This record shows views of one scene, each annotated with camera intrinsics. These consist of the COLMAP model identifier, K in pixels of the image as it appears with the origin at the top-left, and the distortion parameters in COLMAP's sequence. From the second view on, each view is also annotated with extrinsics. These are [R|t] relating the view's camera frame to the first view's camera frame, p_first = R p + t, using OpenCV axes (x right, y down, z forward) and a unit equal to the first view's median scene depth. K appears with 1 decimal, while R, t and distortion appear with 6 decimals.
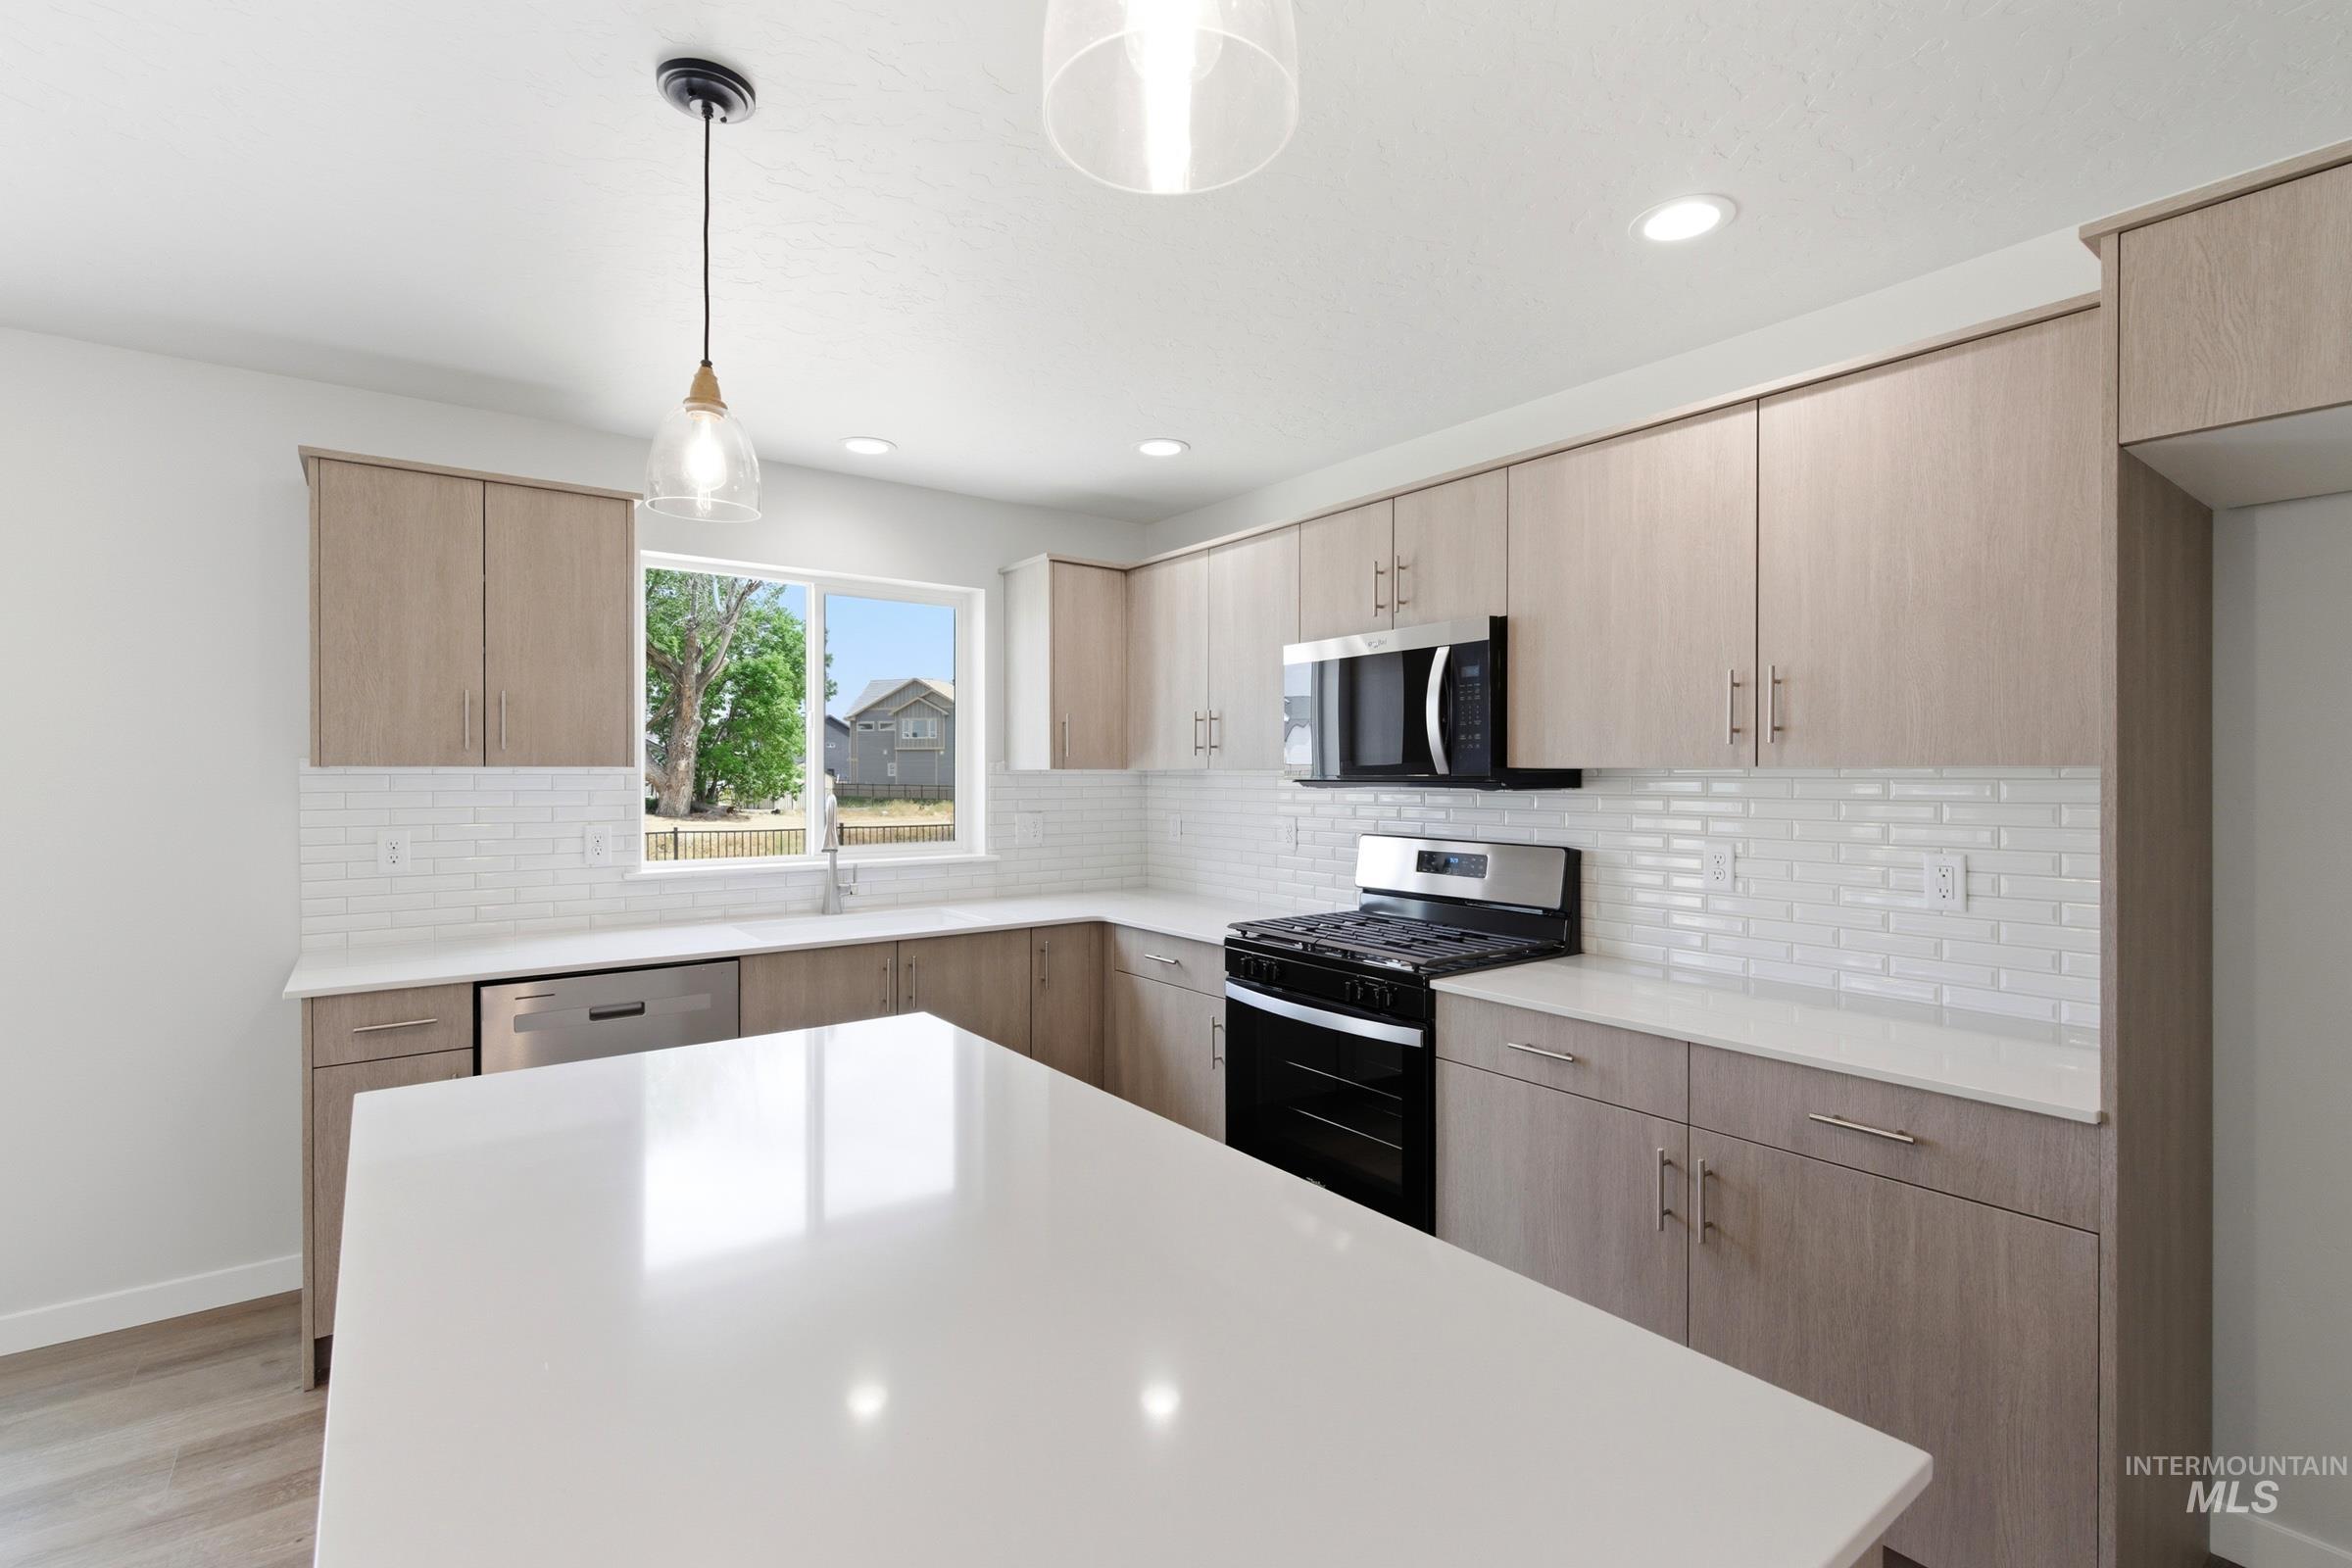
lens RADIAL K [[1058.8, 0, 1183.5], [0, 1058.8, 778.7], [0, 0, 1]] dist [-0.002853, 0.000314]
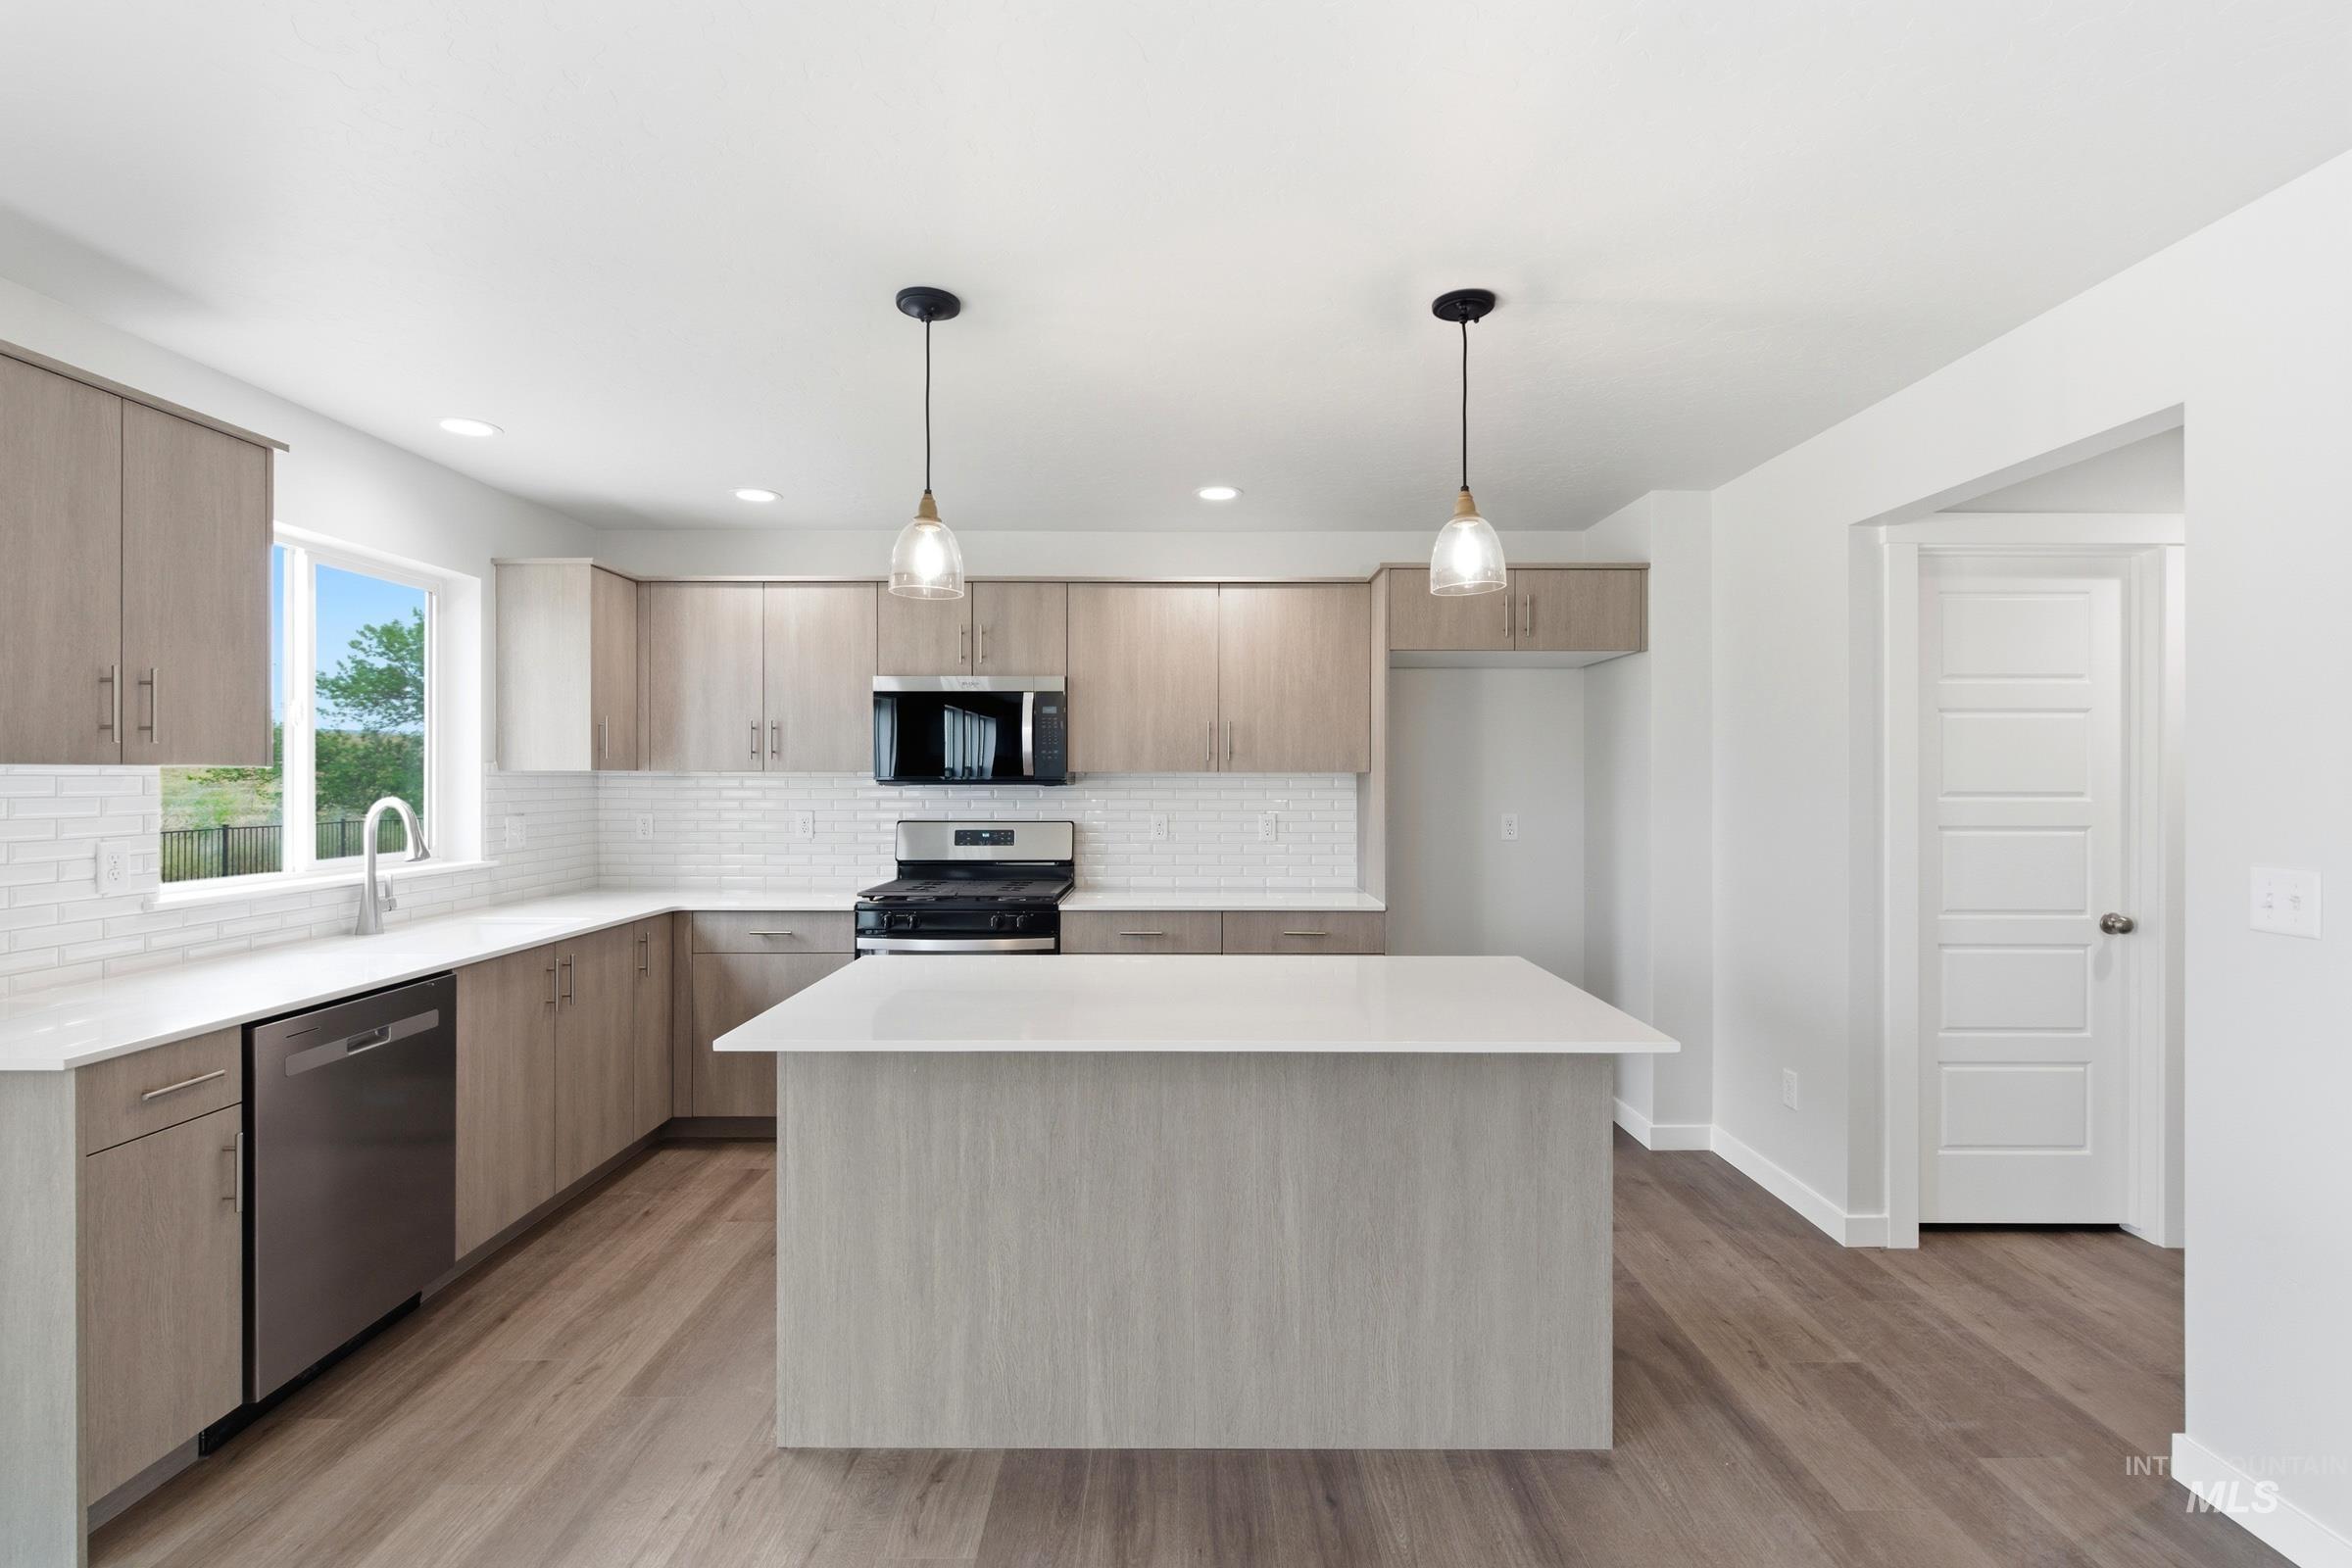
lens RADIAL K [[1058.8, 0, 1190.3], [0, 1058.8, 772.0], [0, 0, 1]] dist [-0.002853, 0.000314]
pose [[0.594013, 0.003093, 0.804449, -0.792841], [0.002907, 0.999978, -0.005992, 0.000293], [-0.804450, 0.005898, 0.593991, -0.087748]]
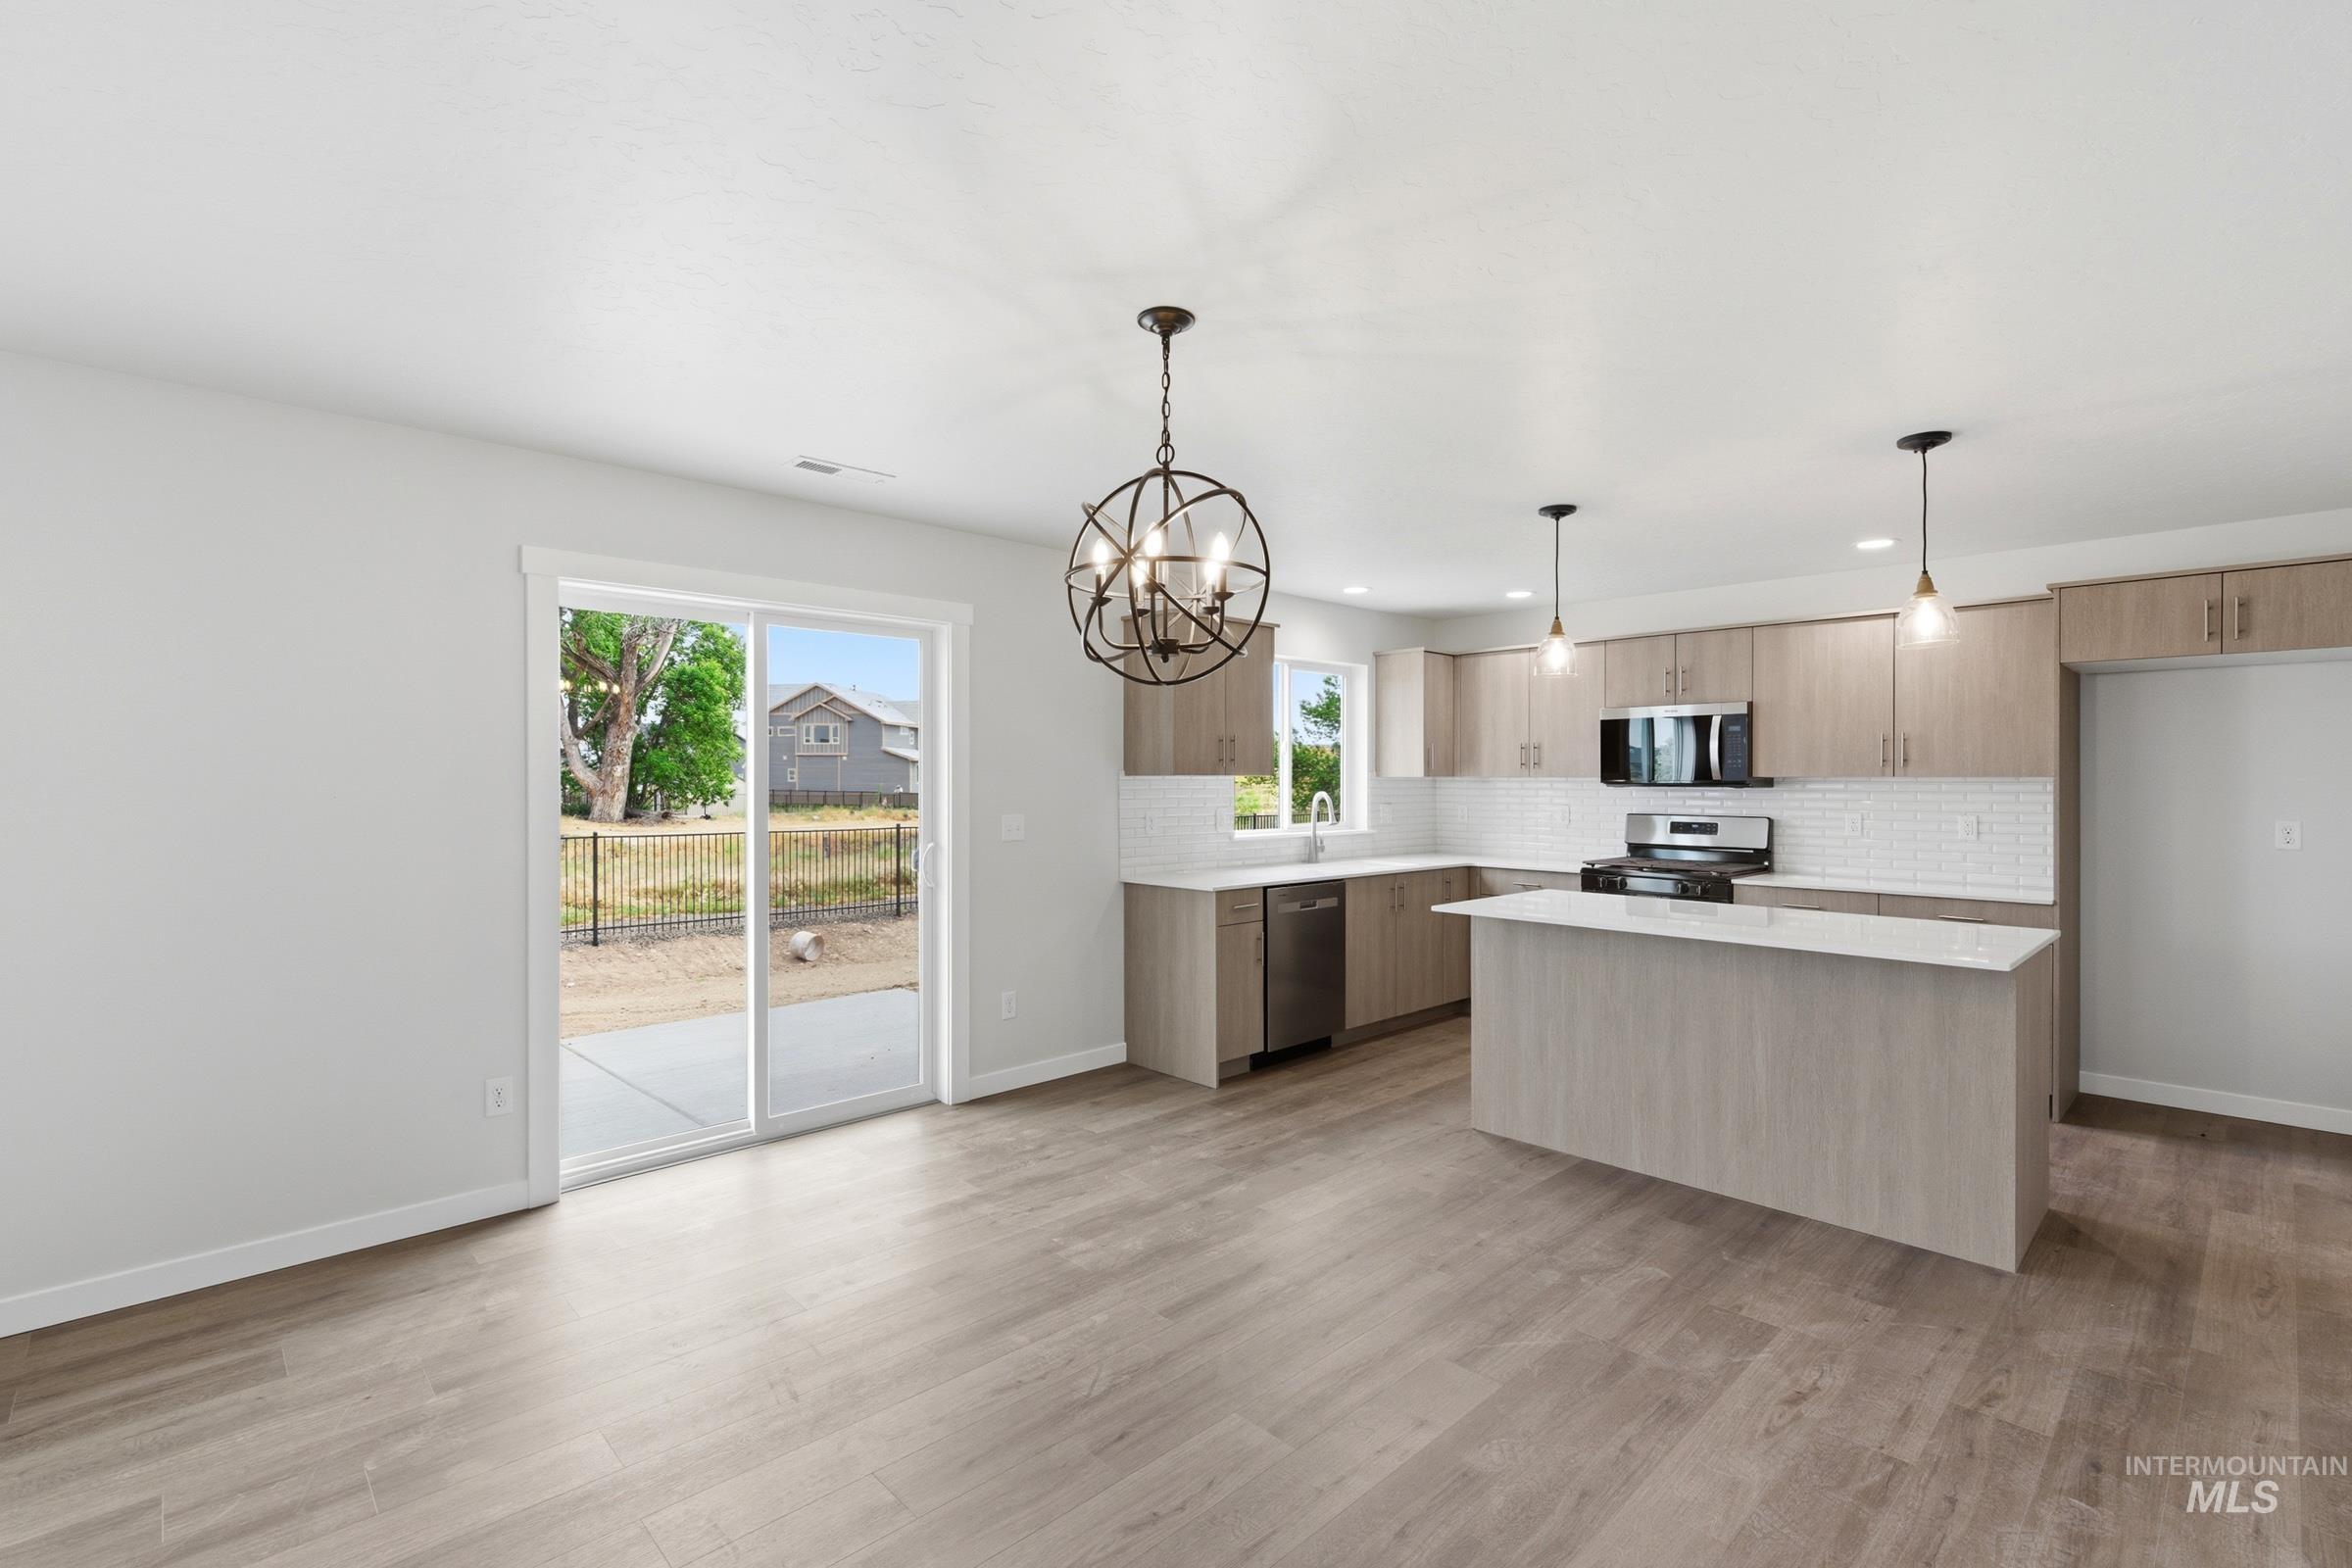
lens RADIAL K [[1058.8, 0, 1172.8], [0, 1058.8, 781.6], [0, 0, 1]] dist [-0.002853, 0.000314]
pose [[0.993086, -0.000284, 0.117392, -0.937917], [0.000553, 0.999997, -0.002261, 0.002620], [-0.117392, 0.002310, 0.993083, -0.794992]]
